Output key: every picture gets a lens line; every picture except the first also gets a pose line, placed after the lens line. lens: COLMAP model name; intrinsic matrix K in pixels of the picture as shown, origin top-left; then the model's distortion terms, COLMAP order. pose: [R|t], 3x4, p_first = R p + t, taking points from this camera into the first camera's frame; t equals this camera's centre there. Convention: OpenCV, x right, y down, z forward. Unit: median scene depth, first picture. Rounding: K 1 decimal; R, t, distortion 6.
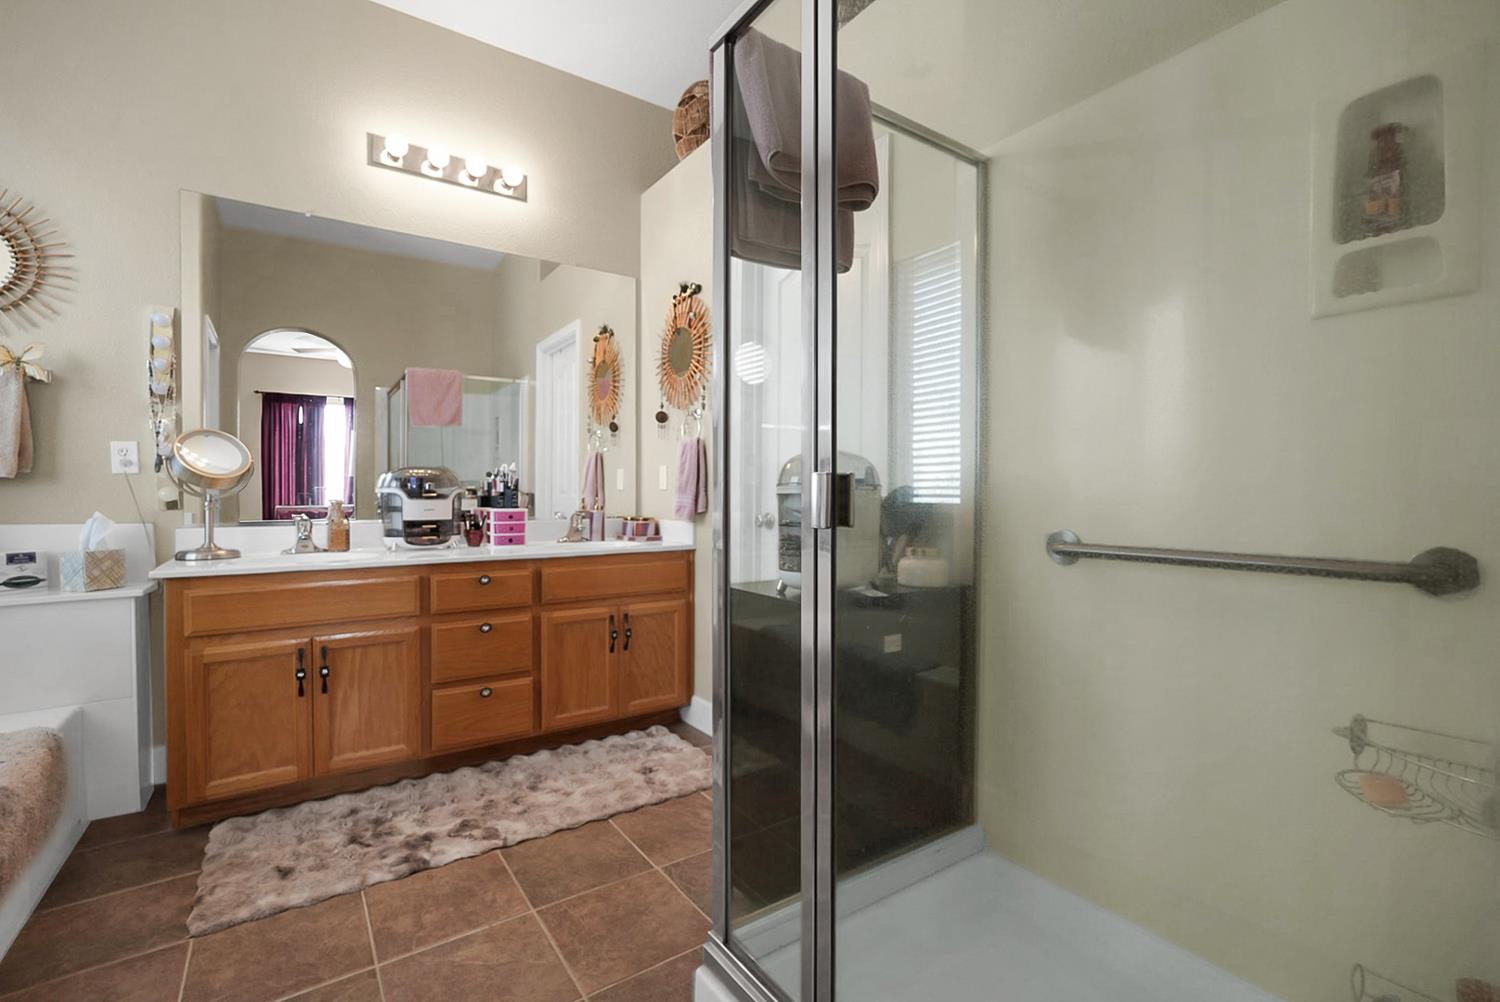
lens RADIAL K [[648.3, 0, 753.9], [0, 648.3, 498.5], [0, 0, 1]] dist [-0.018231, 0.009612]
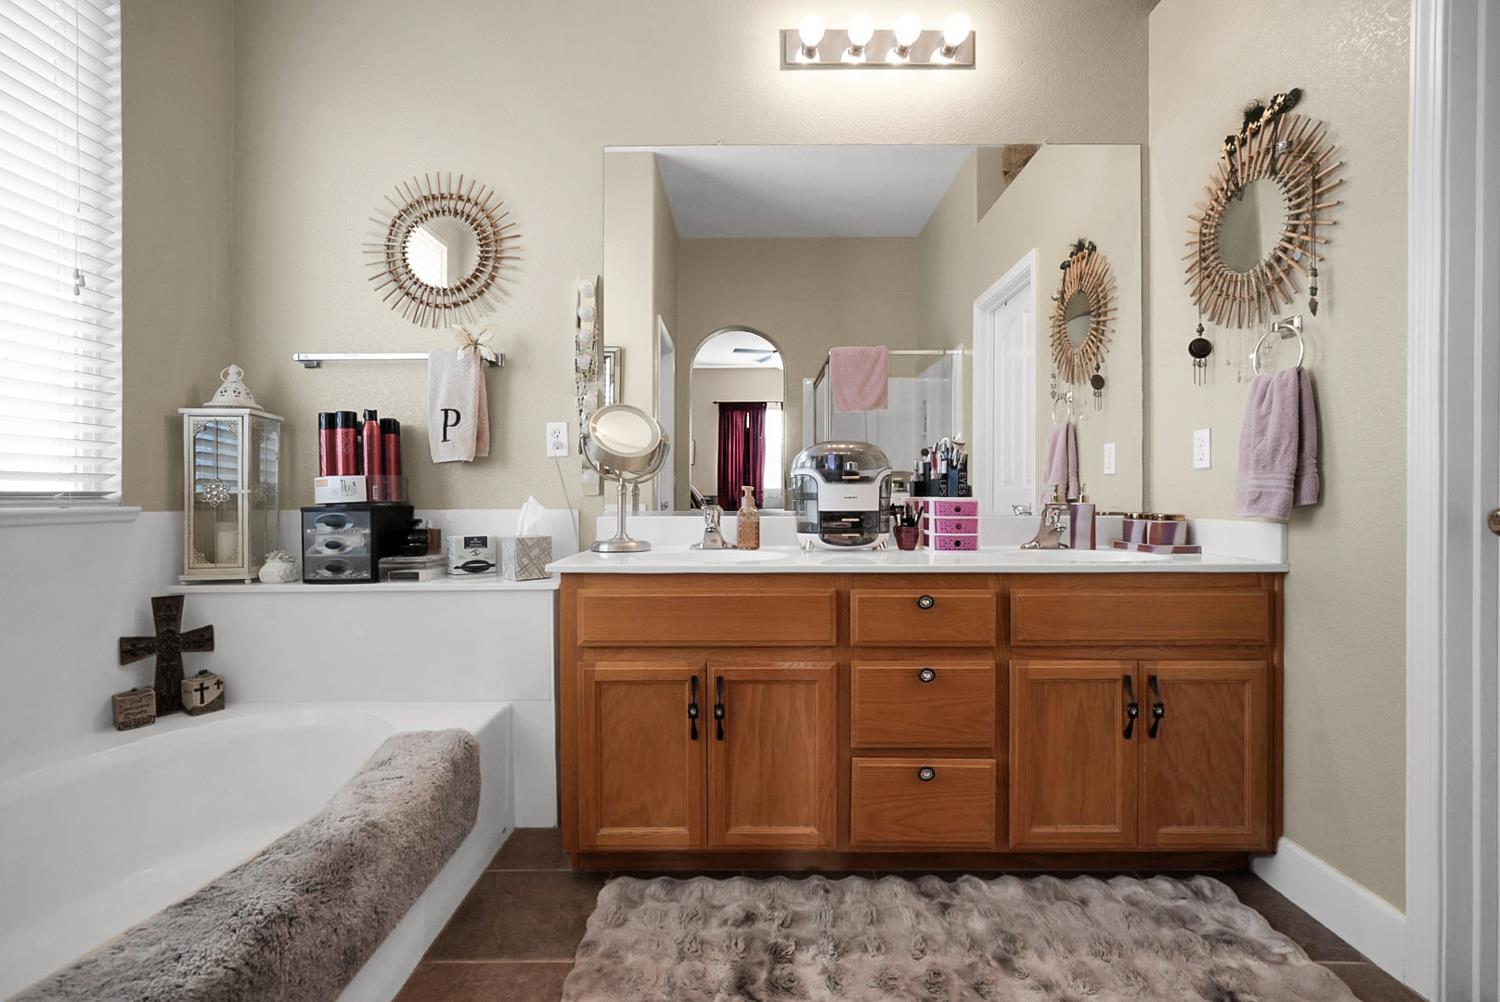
lens RADIAL K [[648.3, 0, 753.9], [0, 648.3, 498.5], [0, 0, 1]] dist [-0.018231, 0.009612]
pose [[0.813116, 0.000247, -0.582101, -0.161906], [-0.002780, 0.999990, -0.003460, 0.021317], [0.582095, 0.004432, 0.813109, 0.334899]]
